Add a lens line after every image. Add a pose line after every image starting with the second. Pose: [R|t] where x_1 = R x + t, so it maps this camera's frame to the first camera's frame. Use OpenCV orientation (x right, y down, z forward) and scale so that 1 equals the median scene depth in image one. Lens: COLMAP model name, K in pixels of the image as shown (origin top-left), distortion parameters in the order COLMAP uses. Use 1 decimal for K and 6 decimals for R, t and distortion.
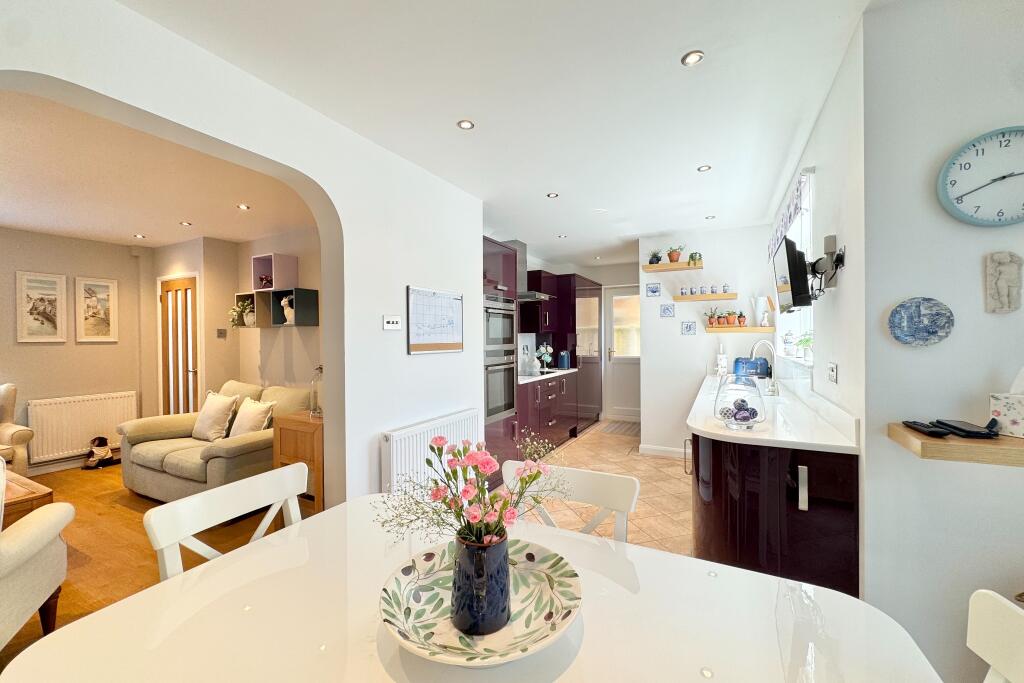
lens RADIAL K [[408.8, 0, 513.6], [0, 408.8, 340.3], [0, 0, 1]] dist [-0.003359, -0.000213]
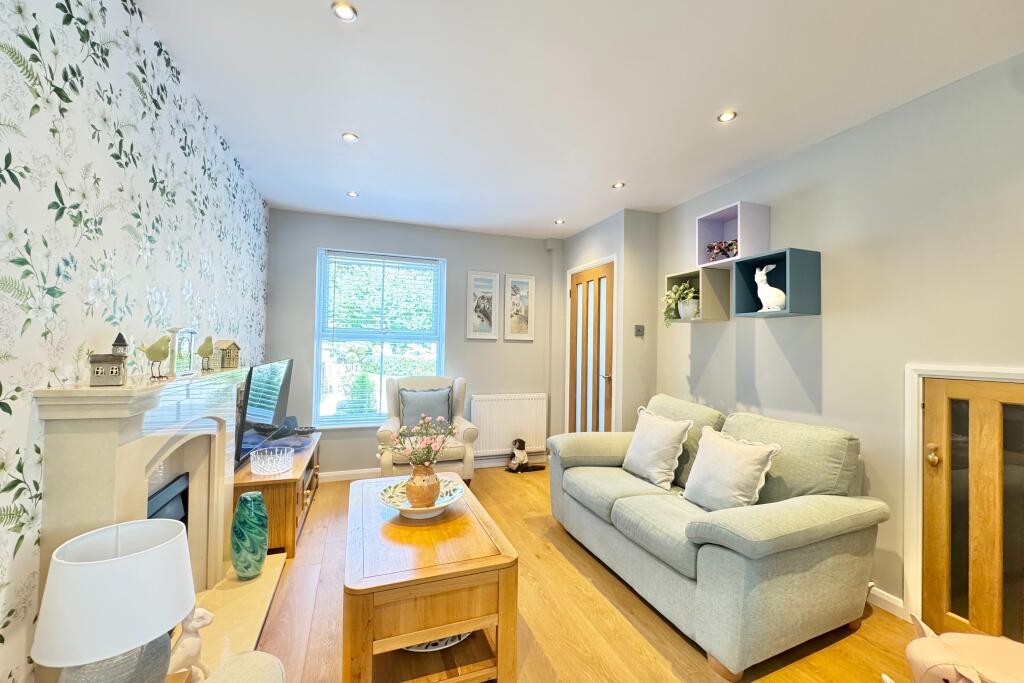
lens RADIAL K [[408.8, 0, 512.7], [0, 408.8, 342.1], [0, 0, 1]] dist [-0.003359, -0.000213]
pose [[0.739232, 0.014542, -0.673293, -0.395528], [-0.029069, 0.999524, -0.010328, 0.020868], [0.672823, 0.027207, 0.739303, 0.281454]]
